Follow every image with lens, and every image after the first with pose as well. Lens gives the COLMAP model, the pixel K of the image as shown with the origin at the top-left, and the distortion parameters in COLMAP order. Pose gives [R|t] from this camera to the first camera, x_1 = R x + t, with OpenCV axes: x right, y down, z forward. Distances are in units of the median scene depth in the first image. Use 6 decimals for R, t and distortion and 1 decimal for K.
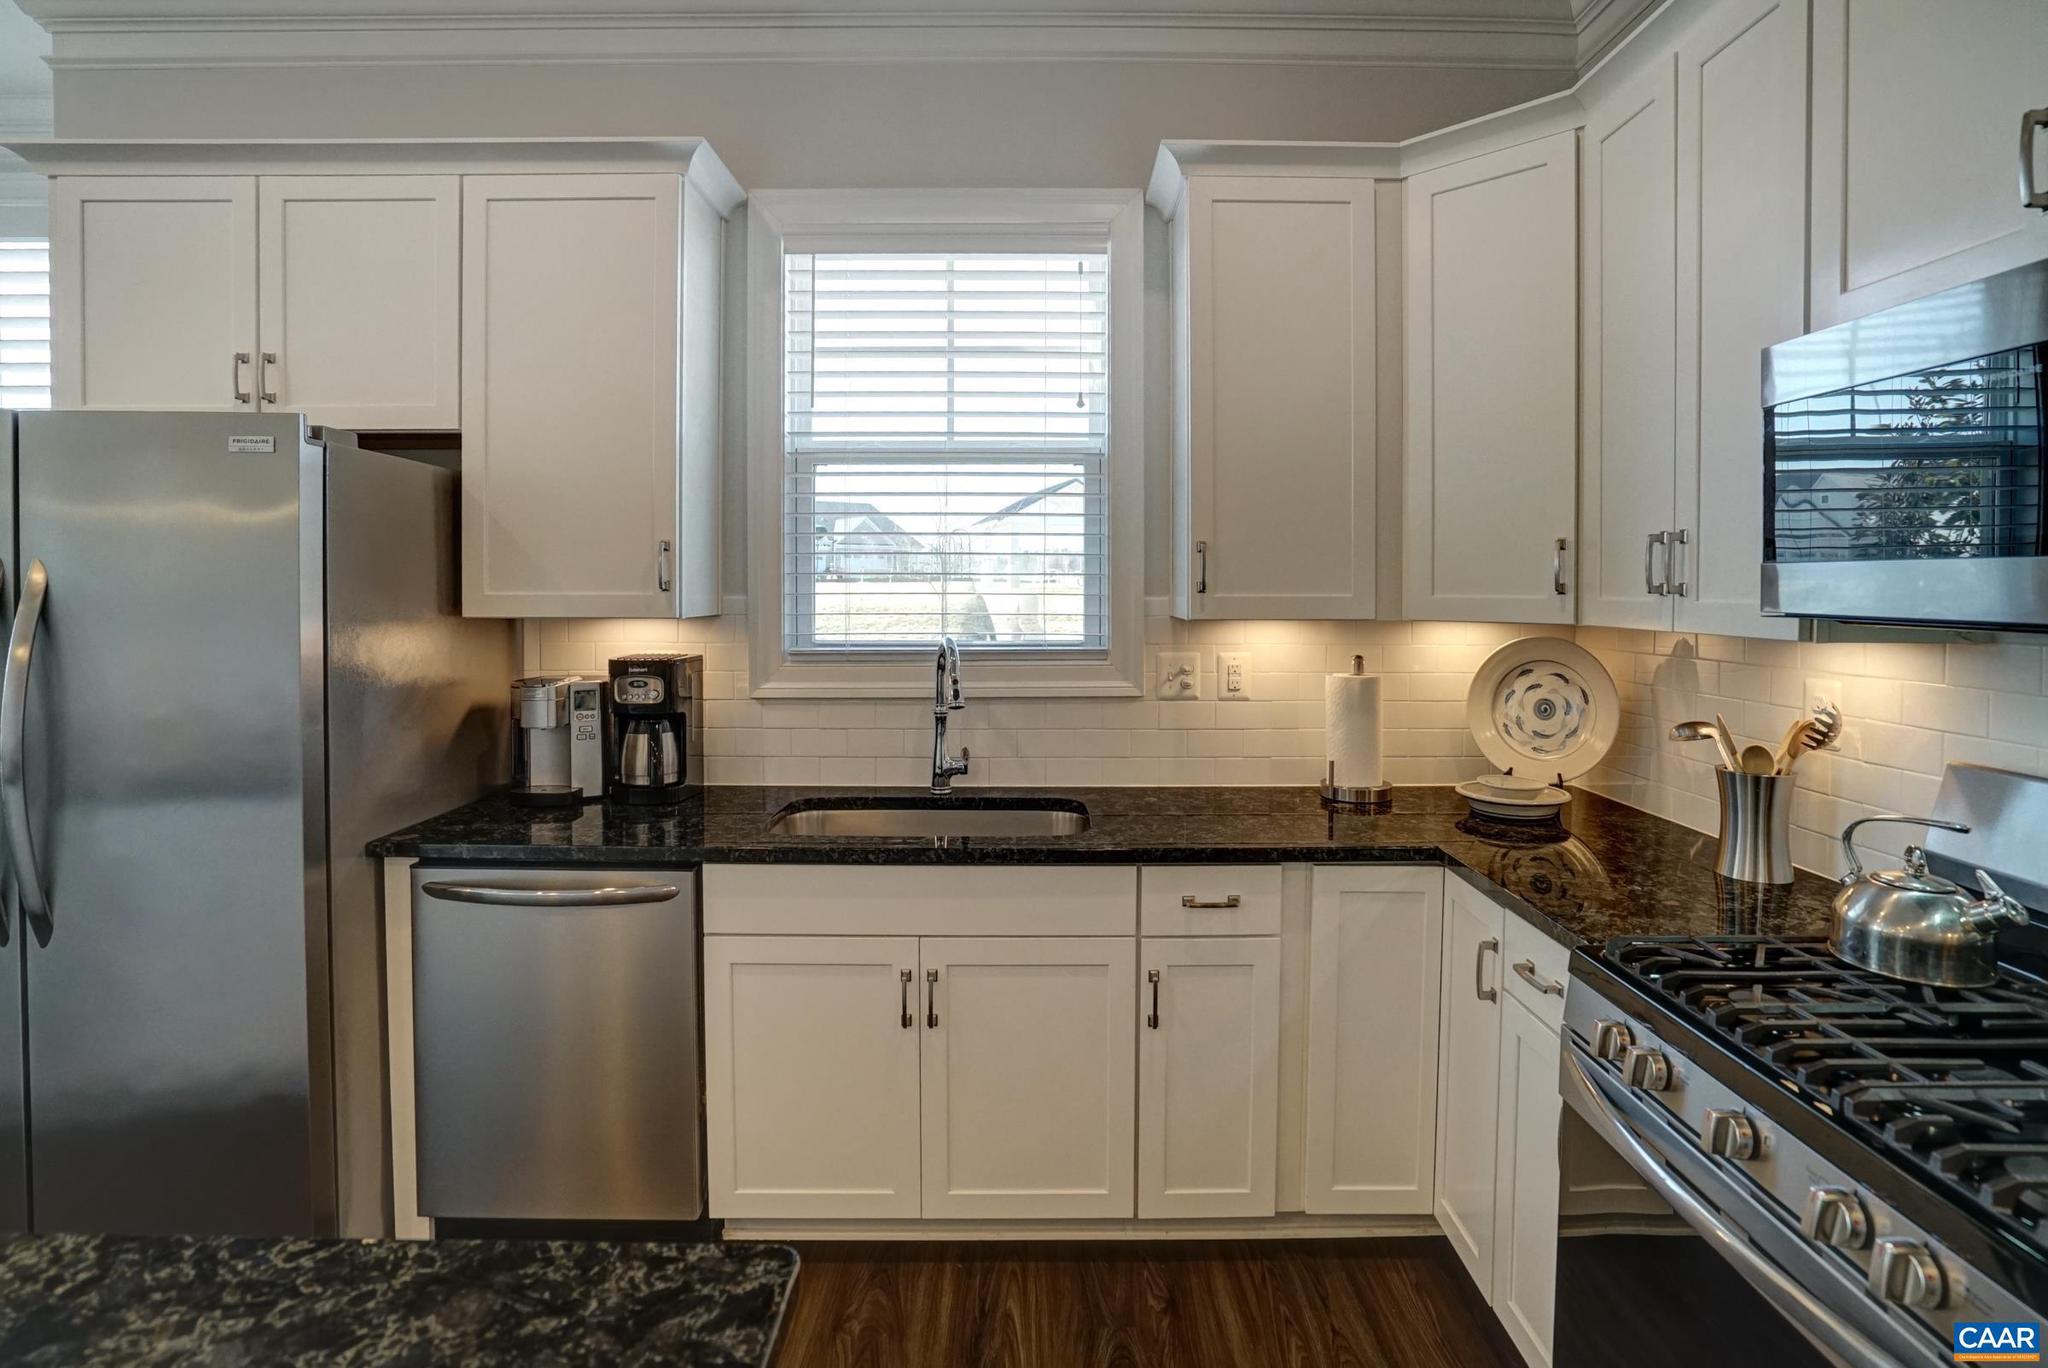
lens RADIAL K [[990.0, 0, 1036.0], [0, 990.0, 602.0], [0, 0, 1]] dist [-0.061400, 0.028427]
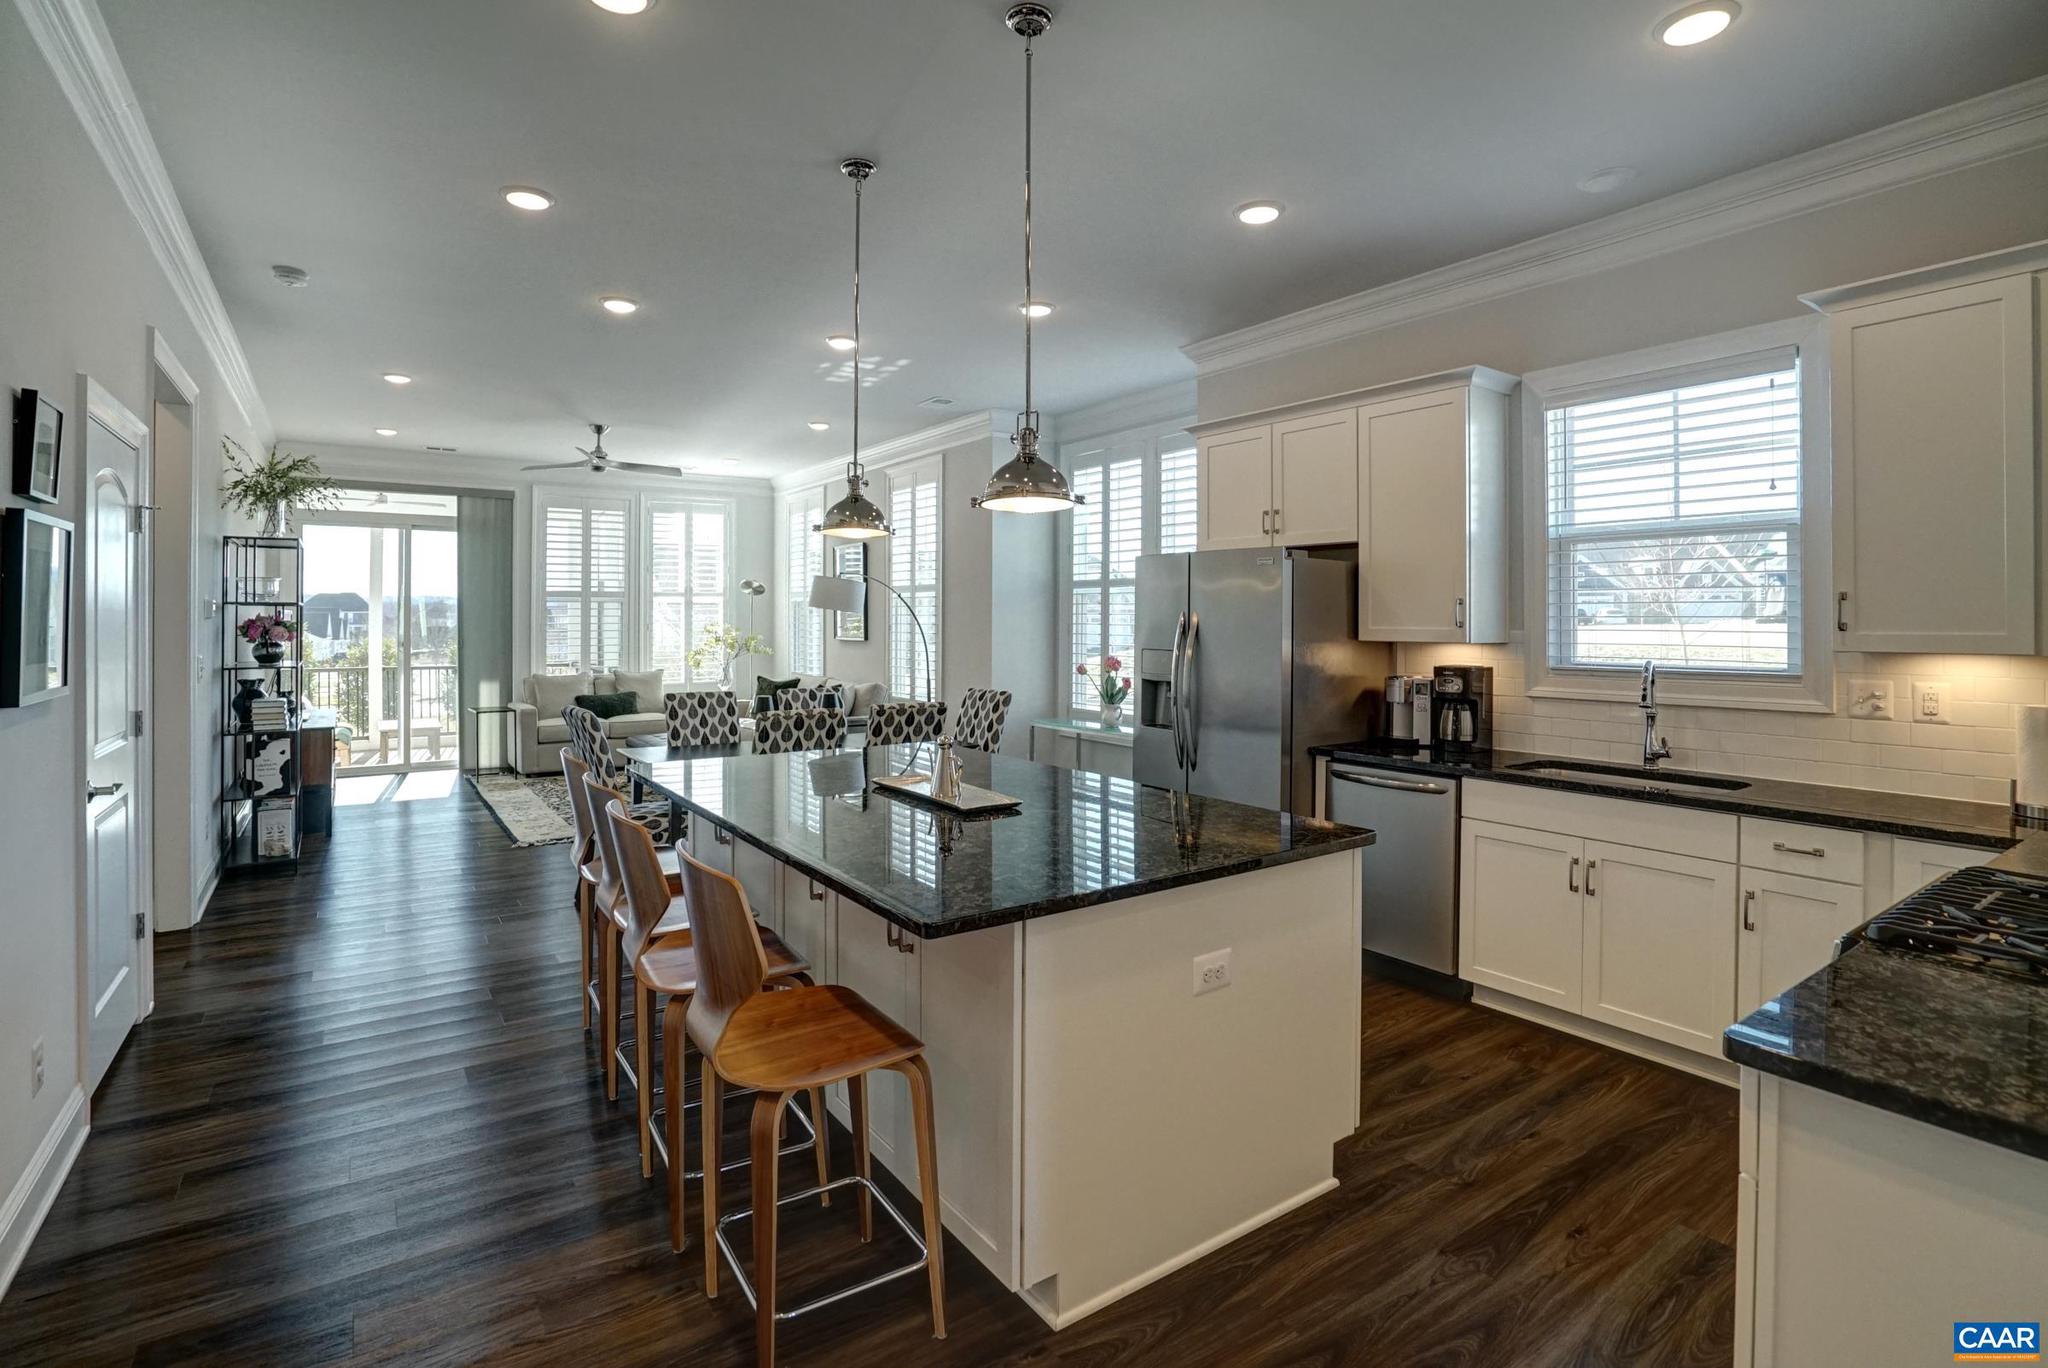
lens RADIAL K [[983.6, 0, 988.9], [0, 983.6, 613.8], [0, 0, 1]] dist [-0.063699, 0.029323]
pose [[0.546368, -0.004415, -0.837534, 0.575845], [-0.016860, 0.999725, -0.016269, 0.006665], [0.837376, 0.023010, 0.546143, -0.605976]]
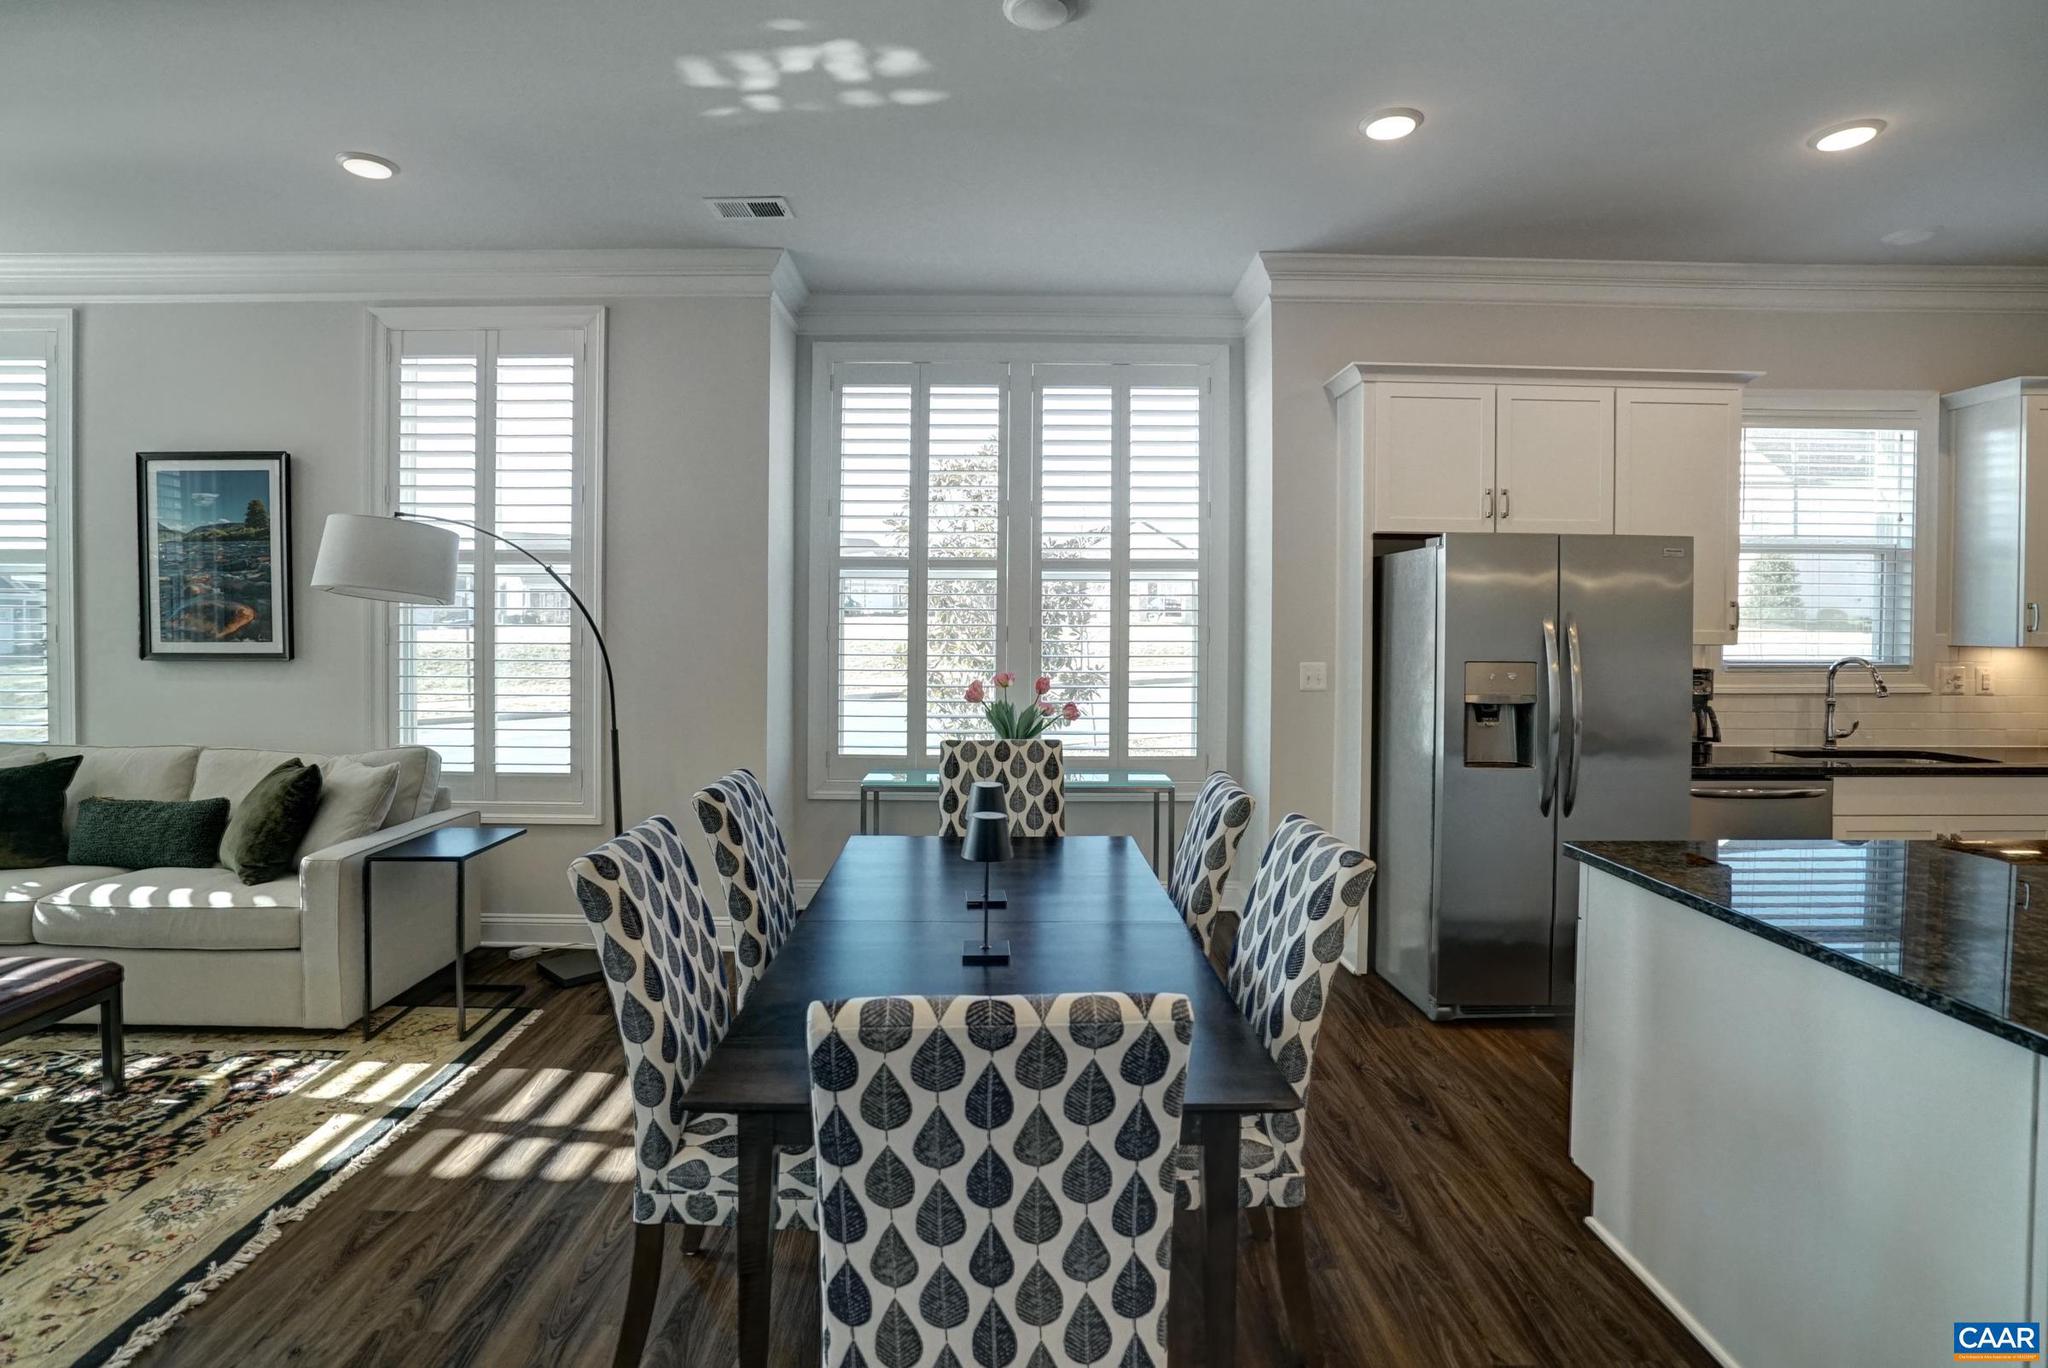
lens RADIAL K [[981.8, 0, 1026.7], [0, 981.8, 631.0], [0, 0, 1]] dist [-0.066300, 0.030700]
pose [[0.999972, 0.004883, -0.005757, -1.533426], [-0.004921, 0.999967, -0.006456, 0.008750], [0.005725, 0.006485, 0.999963, -0.671163]]
